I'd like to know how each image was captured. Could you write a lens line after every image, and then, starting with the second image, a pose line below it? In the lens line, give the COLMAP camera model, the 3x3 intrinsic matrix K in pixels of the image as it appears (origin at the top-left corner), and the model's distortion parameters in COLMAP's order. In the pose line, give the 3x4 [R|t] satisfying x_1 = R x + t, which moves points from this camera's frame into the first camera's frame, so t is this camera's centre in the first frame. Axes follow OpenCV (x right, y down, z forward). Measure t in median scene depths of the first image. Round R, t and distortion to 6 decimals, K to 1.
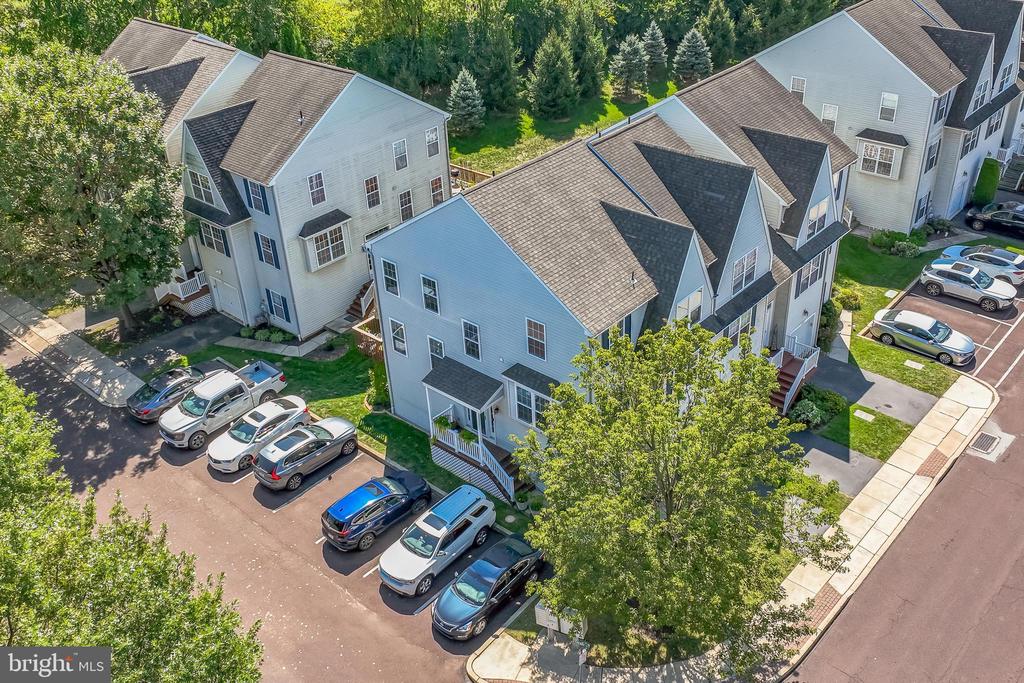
lens RADIAL K [[956.6, 0, 525.3], [0, 956.6, 343.4], [0, 0, 1]] dist [0.005692, -0.001199]
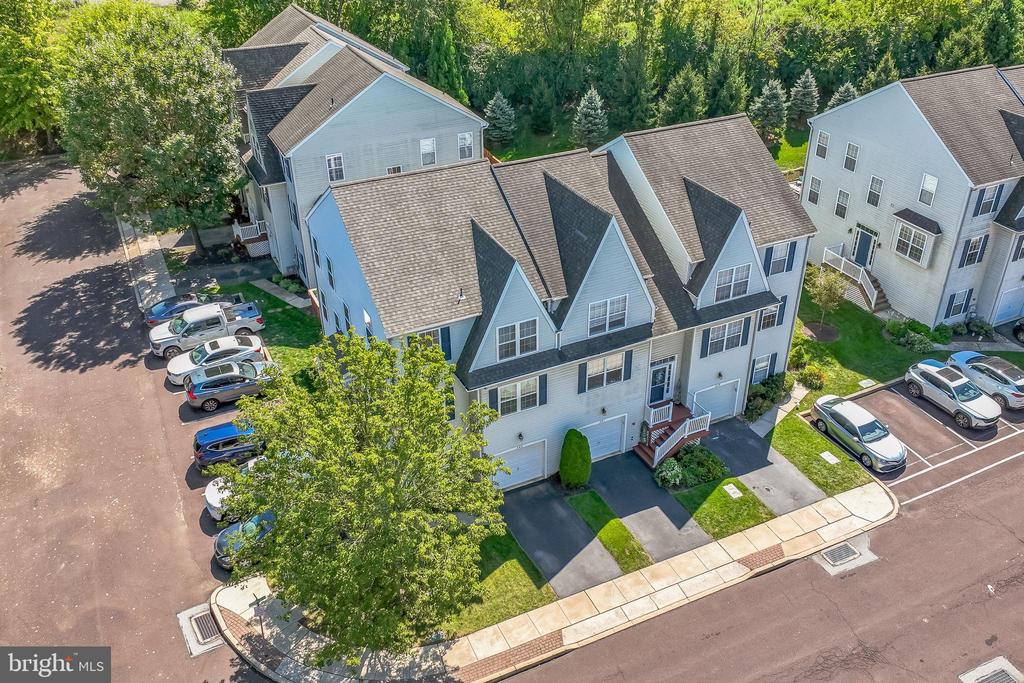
lens RADIAL K [[892.4, 0, 524.9], [0, 892.4, 343.1], [0, 0, 1]] dist [0.005822, -0.005847]
pose [[0.921675, 0.232351, -0.310690, 0.367509], [-0.230674, 0.972095, 0.042682, -0.054687], [0.311937, 0.032329, 0.949553, 0.063175]]
